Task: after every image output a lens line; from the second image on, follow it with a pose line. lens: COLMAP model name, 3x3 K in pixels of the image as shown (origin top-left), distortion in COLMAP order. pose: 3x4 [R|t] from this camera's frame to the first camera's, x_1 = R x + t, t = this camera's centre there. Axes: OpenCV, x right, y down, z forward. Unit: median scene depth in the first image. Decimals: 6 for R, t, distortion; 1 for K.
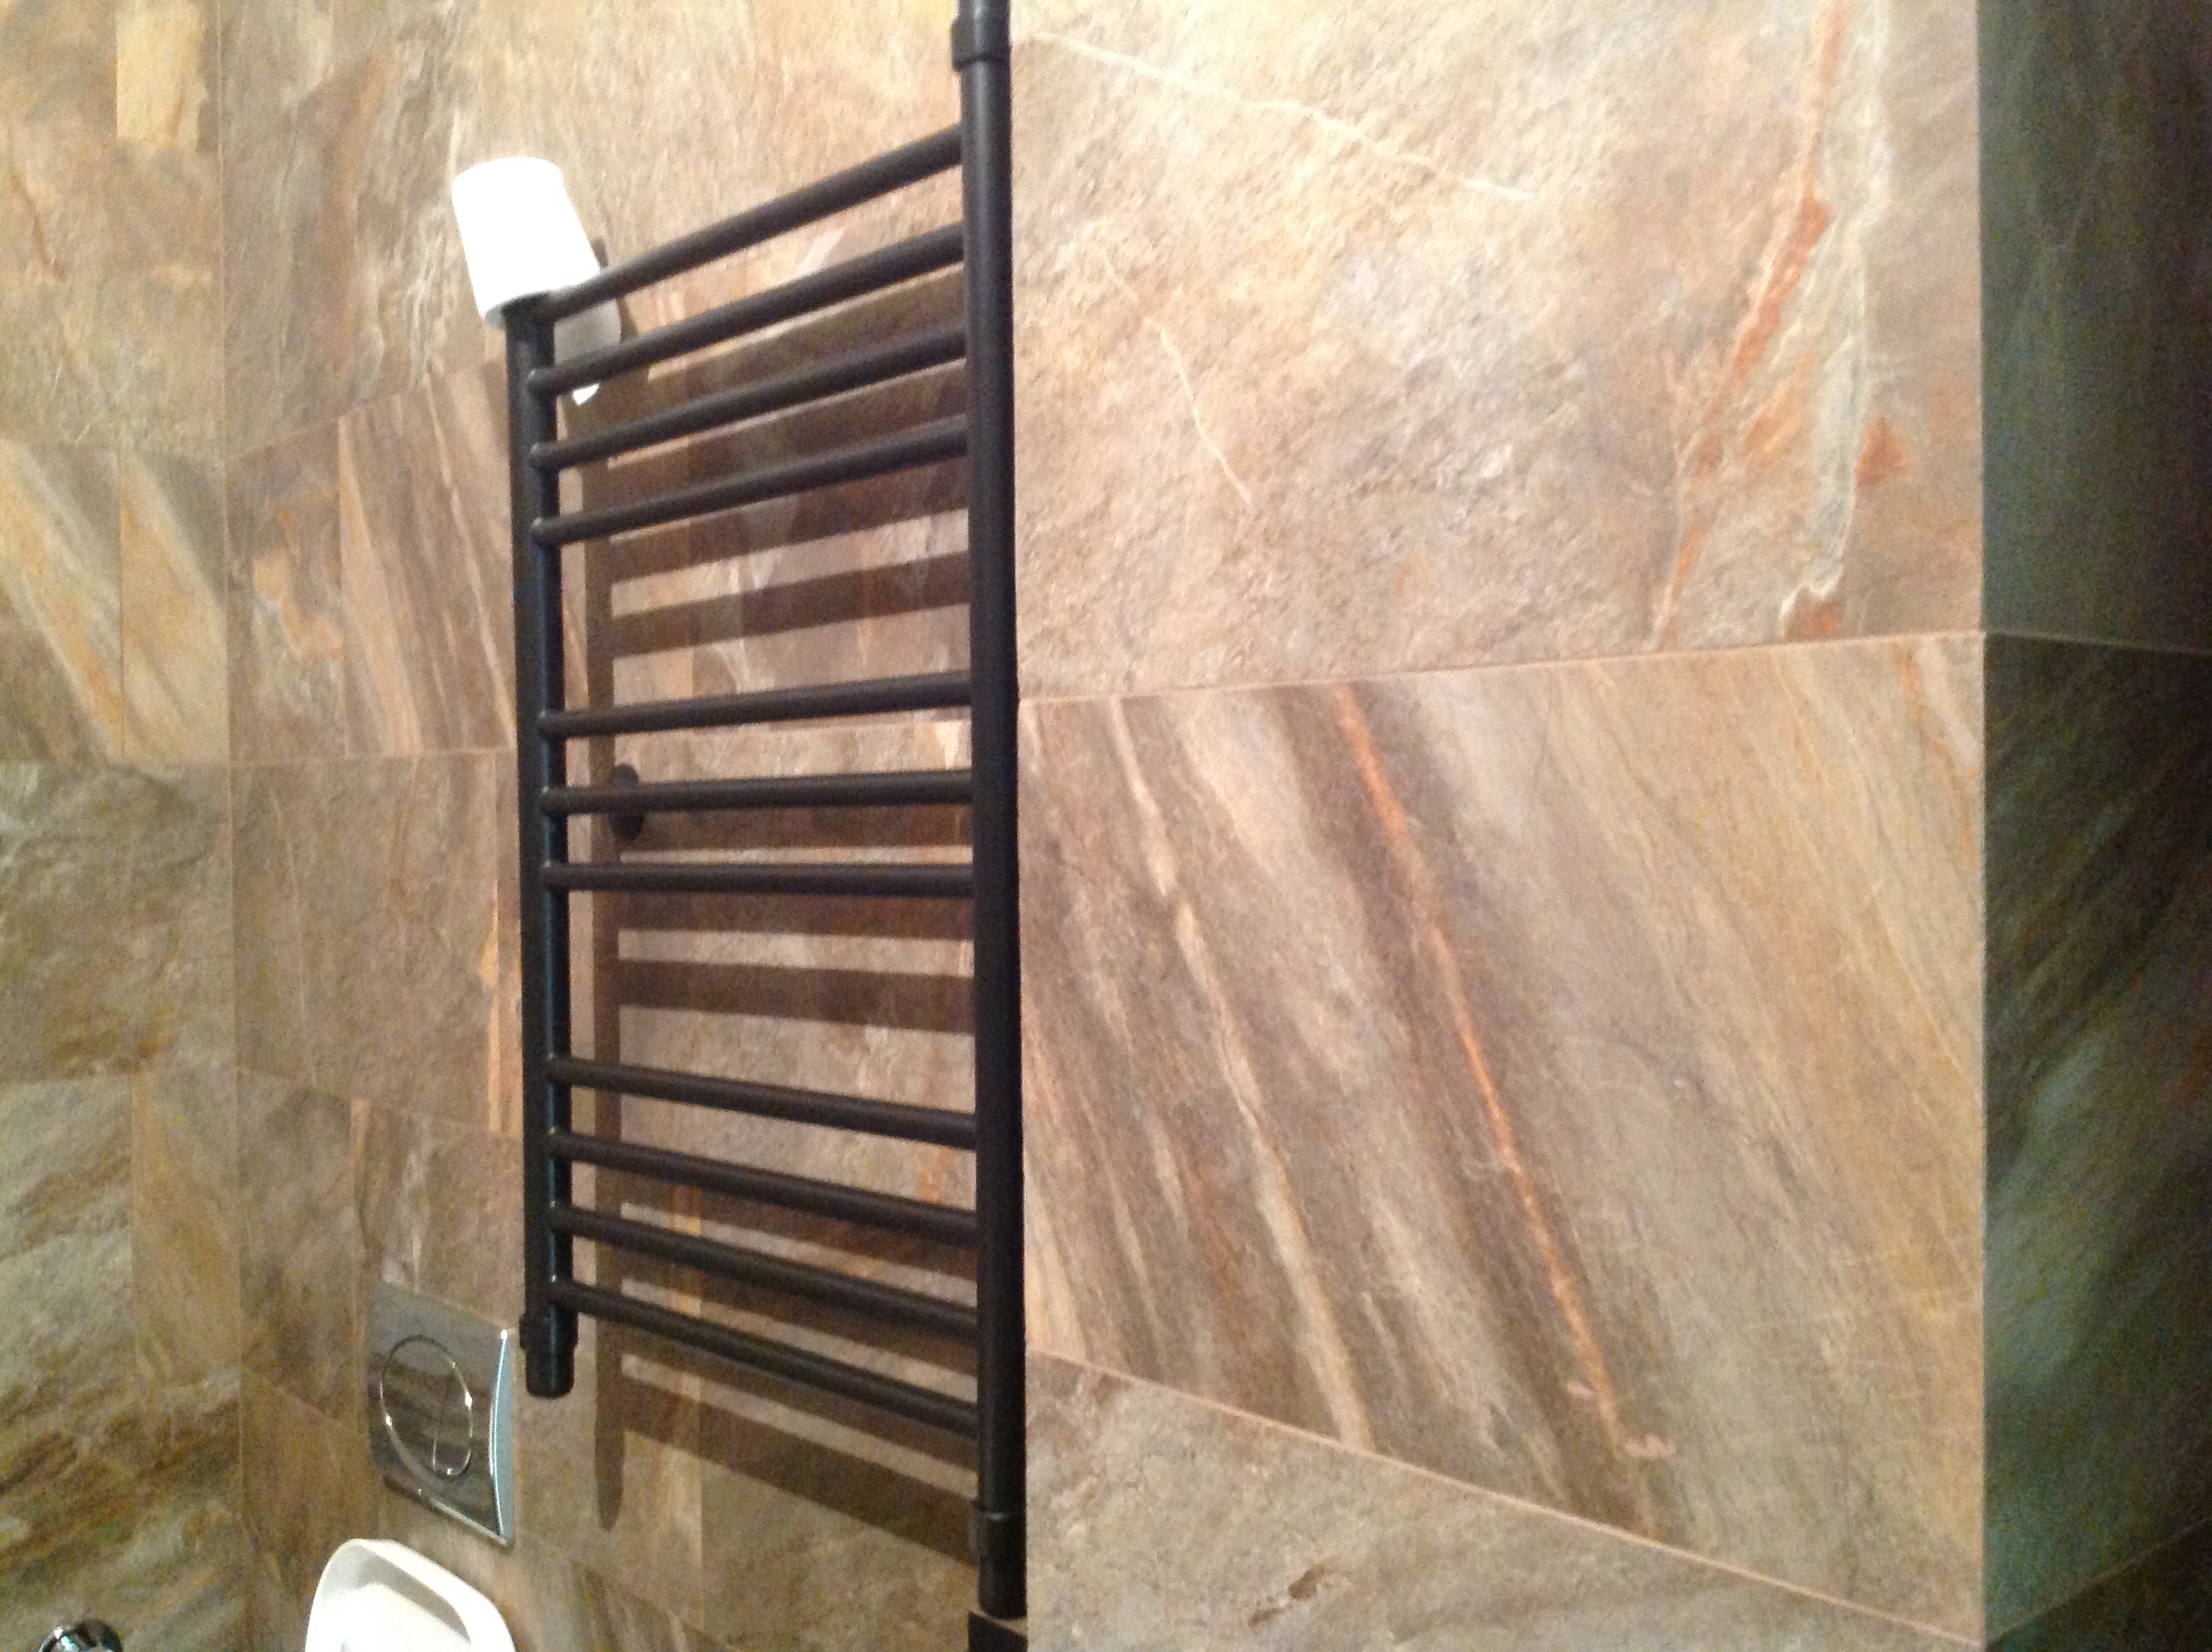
lens RADIAL K [[2142.5, 0, 1085.9], [0, 2142.5, 832.0], [0, 0, 1]] dist [0.233222, -0.604024]
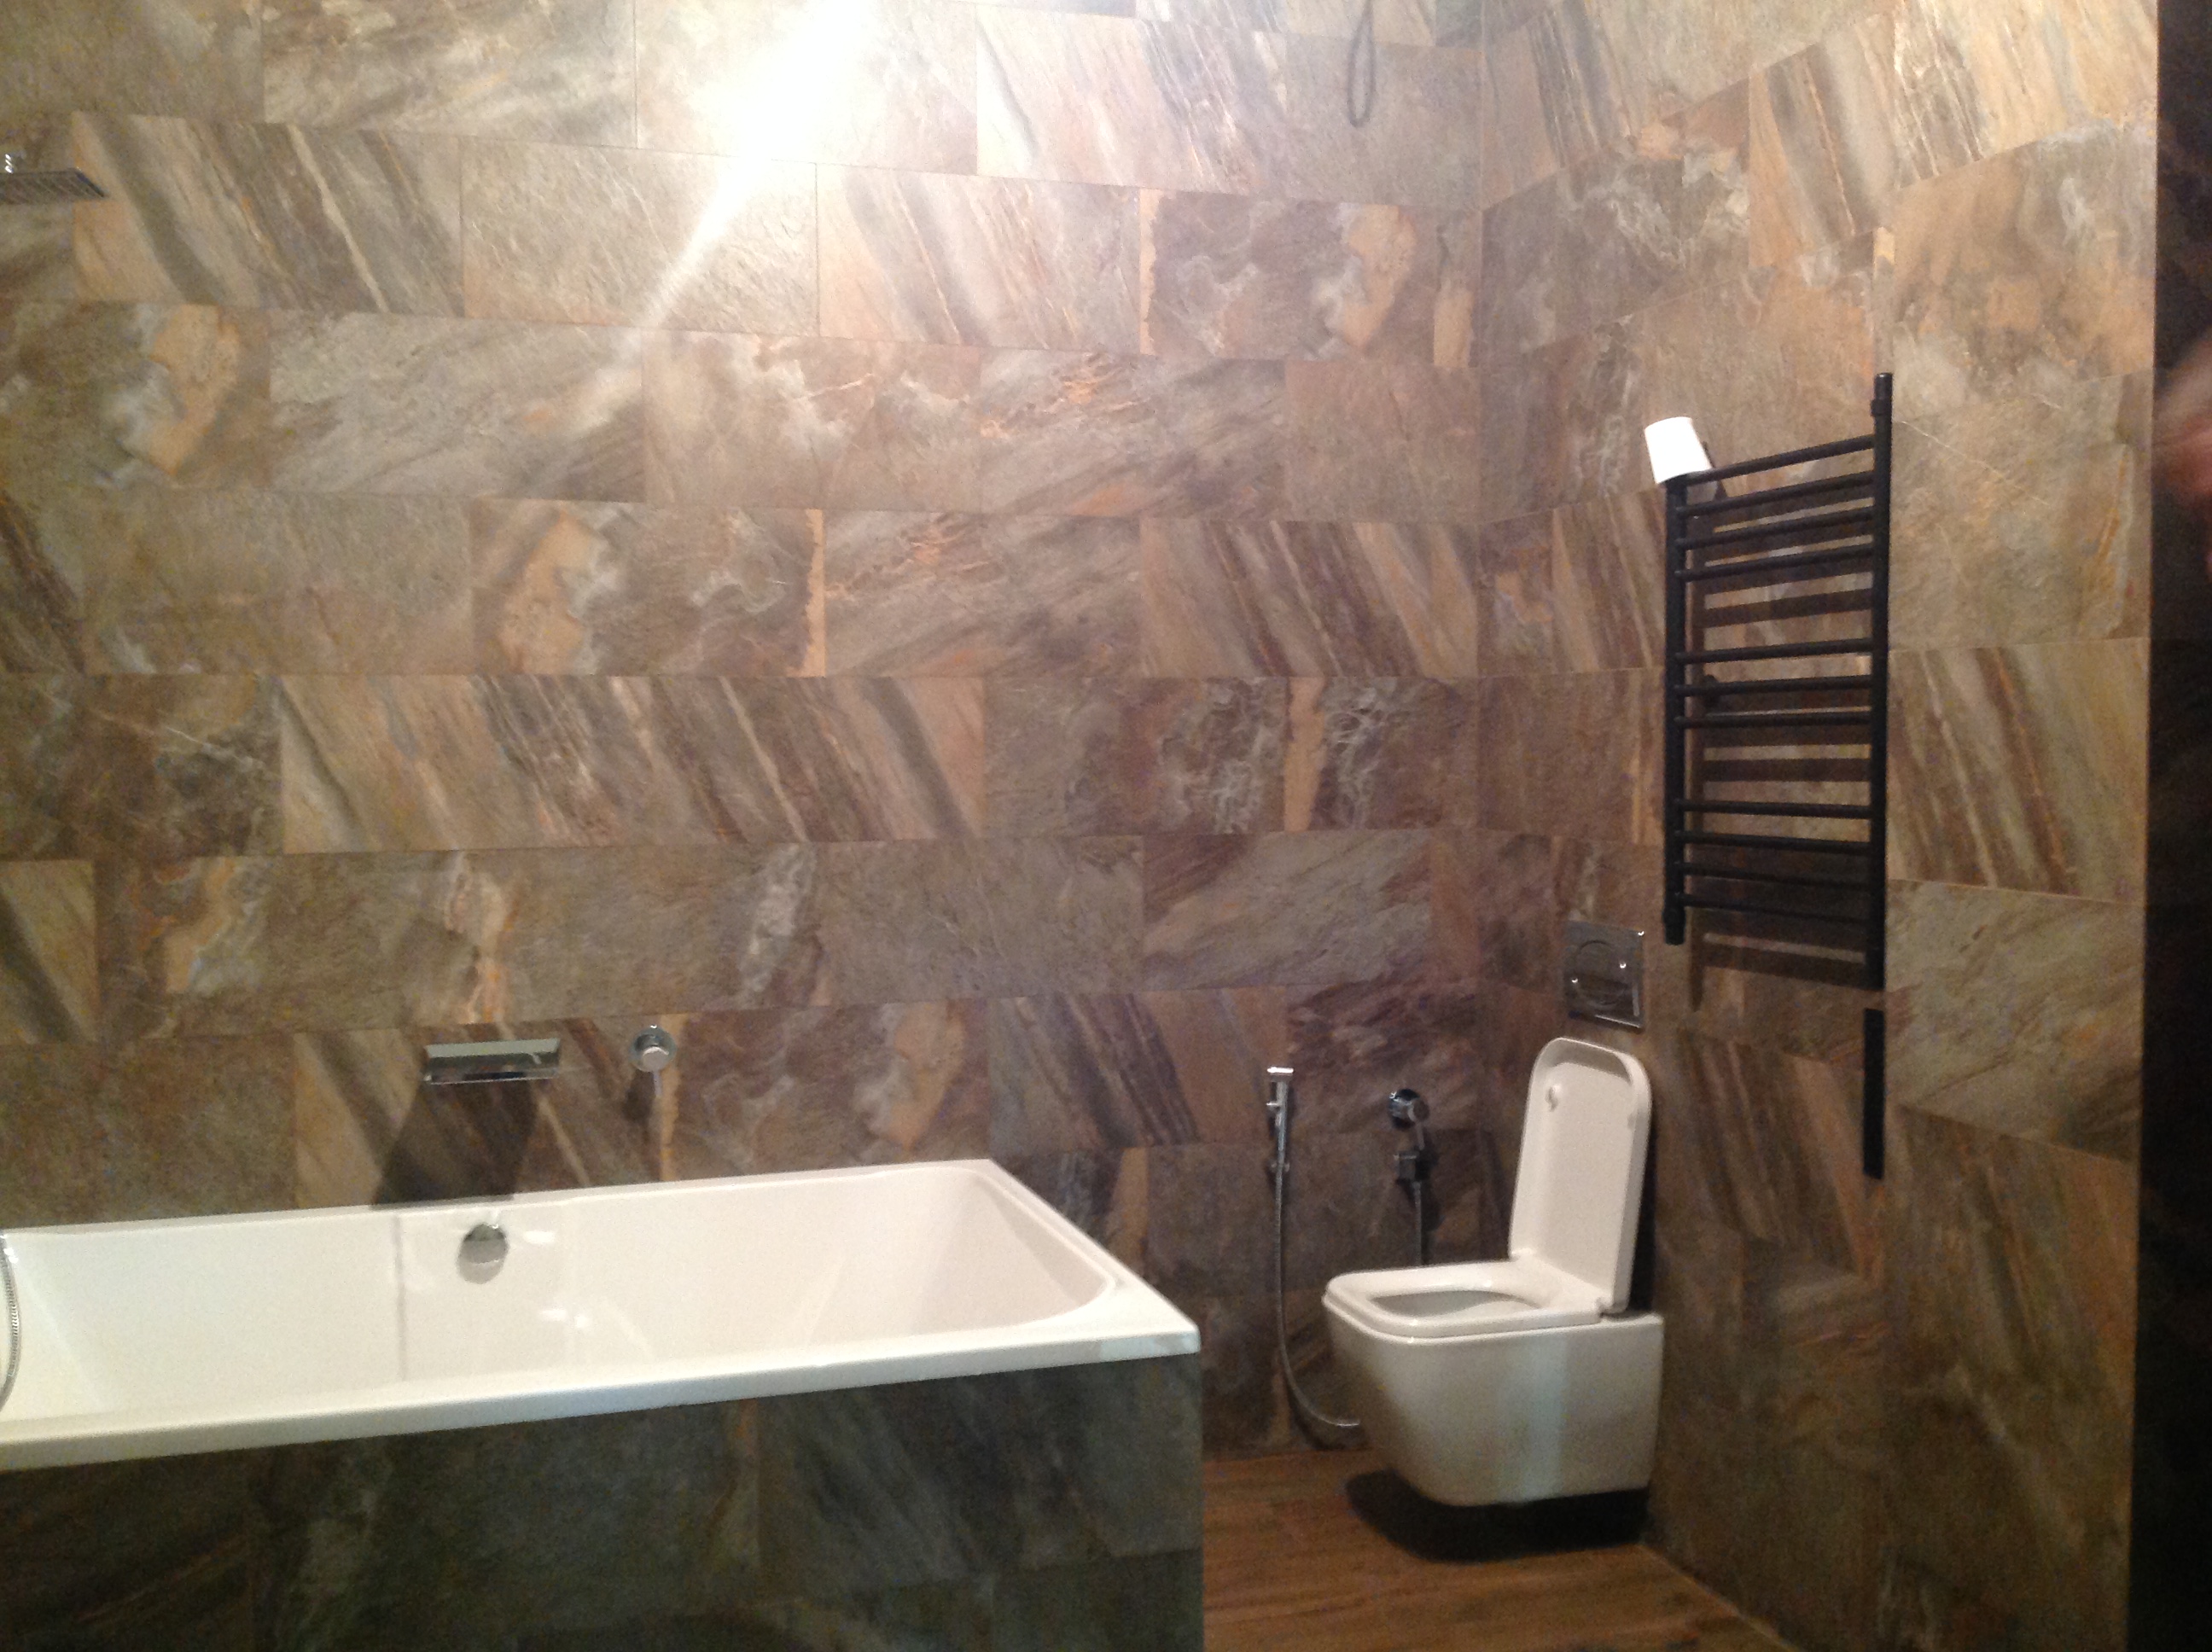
lens RADIAL K [[2142.5, 0, 1085.9], [0, 2142.5, 832.0], [0, 0, 1]] dist [0.233222, -0.604024]
pose [[0.917449, 0.022904, -0.397193, 0.101138], [-0.005969, 0.999022, 0.043821, 0.039017], [0.397808, -0.037833, 0.916688, -1.410997]]
